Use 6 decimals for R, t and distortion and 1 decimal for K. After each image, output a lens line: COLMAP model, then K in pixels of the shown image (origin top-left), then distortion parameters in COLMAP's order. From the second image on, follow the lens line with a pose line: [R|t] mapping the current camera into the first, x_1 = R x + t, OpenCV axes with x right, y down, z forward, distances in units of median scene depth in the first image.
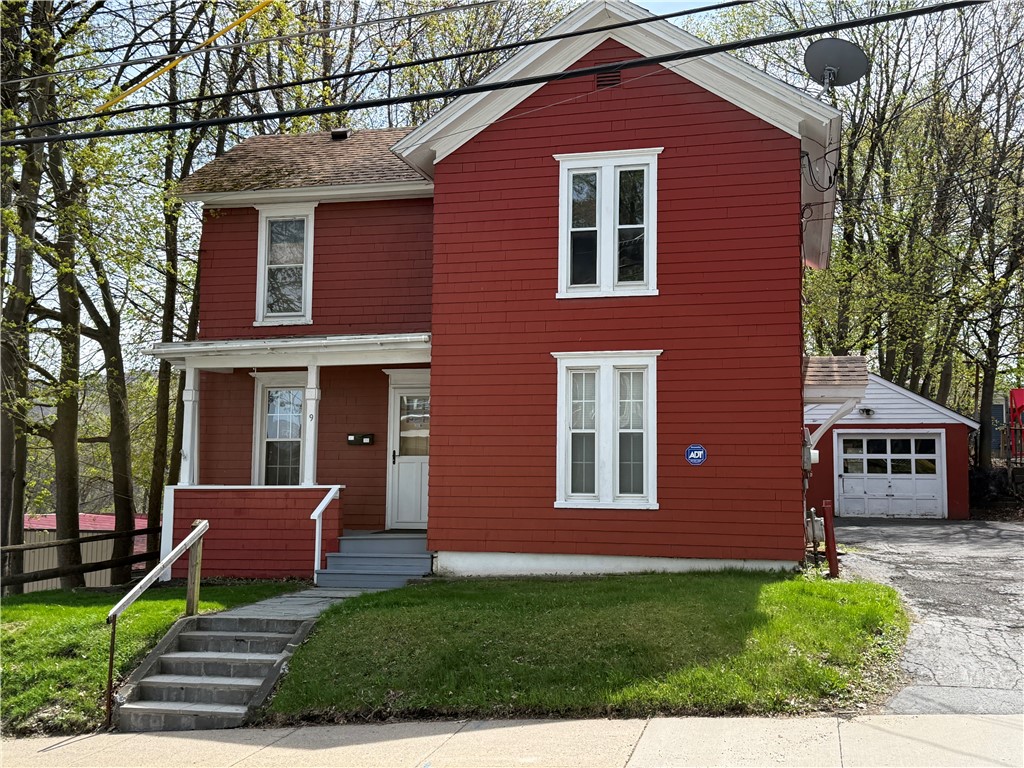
lens RADIAL K [[1155.1, 0, 512.9], [0, 1155.1, 386.6], [0, 0, 1]] dist [0.136191, 0.000000]
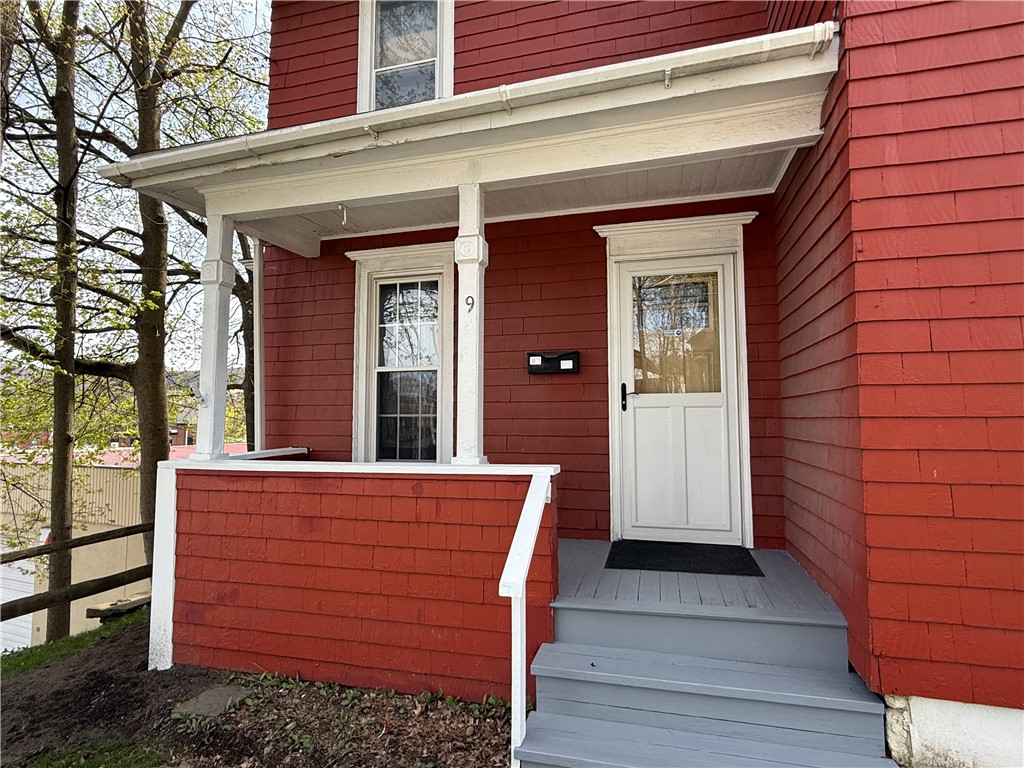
lens RADIAL K [[541.0, 0, 510.8], [0, 541.0, 382.6], [0, 0, 1]] dist [-0.005633, -0.000395]
pose [[0.999852, -0.014602, -0.009071, -0.161268], [0.014817, 0.999600, 0.024082, 0.052134], [0.008716, -0.024213, 0.999669, 0.820500]]
